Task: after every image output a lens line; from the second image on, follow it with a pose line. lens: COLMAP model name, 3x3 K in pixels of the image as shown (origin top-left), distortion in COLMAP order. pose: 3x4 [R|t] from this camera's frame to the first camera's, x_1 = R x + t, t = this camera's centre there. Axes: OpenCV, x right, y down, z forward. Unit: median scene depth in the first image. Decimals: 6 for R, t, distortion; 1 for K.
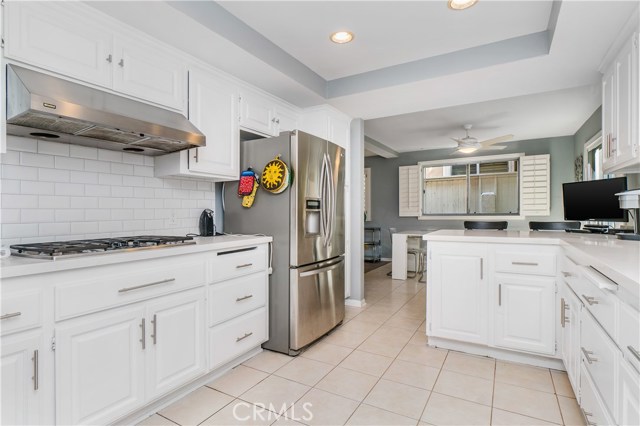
lens RADIAL K [[326.2, 0, 320.4], [0, 326.2, 214.3], [0, 0, 1]] dist [0.001906, -0.001715]
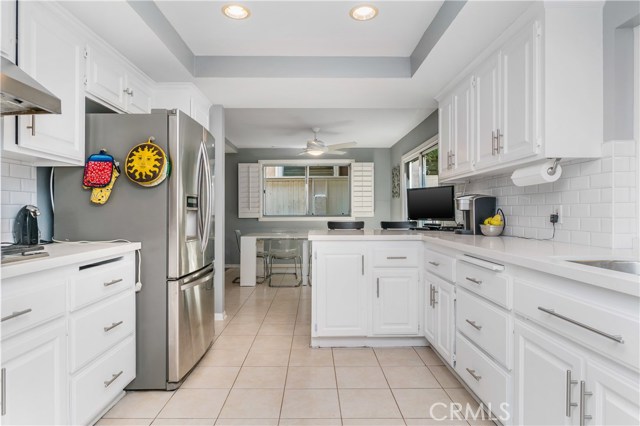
lens RADIAL K [[358.7, 0, 319.0], [0, 358.7, 215.0], [0, 0, 1]] dist [-0.003538, -0.001570]
pose [[0.862188, 0.002767, 0.506580, -0.203538], [-0.000875, 0.999992, -0.003973, 0.005840], [-0.506587, 0.002982, 0.862184, 0.052350]]
